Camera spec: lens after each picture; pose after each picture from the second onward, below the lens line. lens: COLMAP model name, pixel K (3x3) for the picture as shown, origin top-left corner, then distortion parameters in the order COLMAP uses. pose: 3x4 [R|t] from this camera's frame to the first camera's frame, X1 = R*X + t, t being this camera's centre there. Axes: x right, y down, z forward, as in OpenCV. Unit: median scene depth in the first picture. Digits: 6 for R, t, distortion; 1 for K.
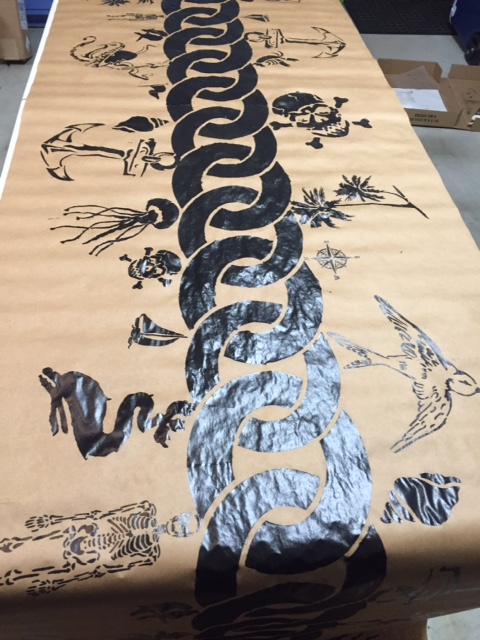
lens RADIAL K [[538.9, 0, 243.5], [0, 538.9, 320.7], [0, 0, 1]] dist [0.041164, -0.007360]
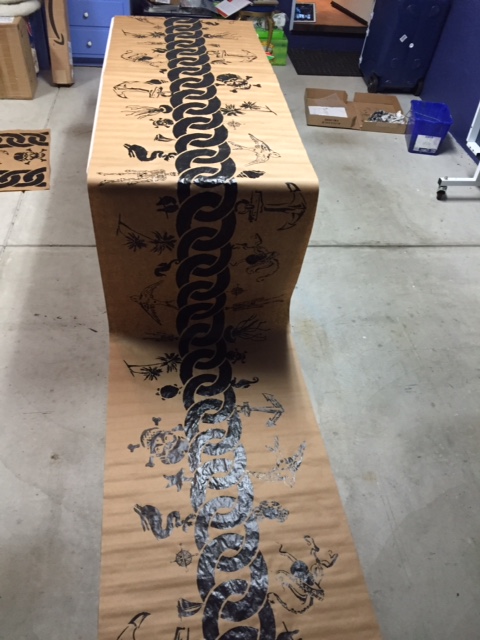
lens RADIAL K [[538.9, 0, 237.2], [0, 538.9, 318.8], [0, 0, 1]] dist [0.041164, -0.007360]
pose [[0.999899, 0.006856, 0.012487, 0.126522], [-0.005509, 0.994470, -0.104874, 0.860519], [-0.013137, 0.104794, 0.994407, -1.153847]]
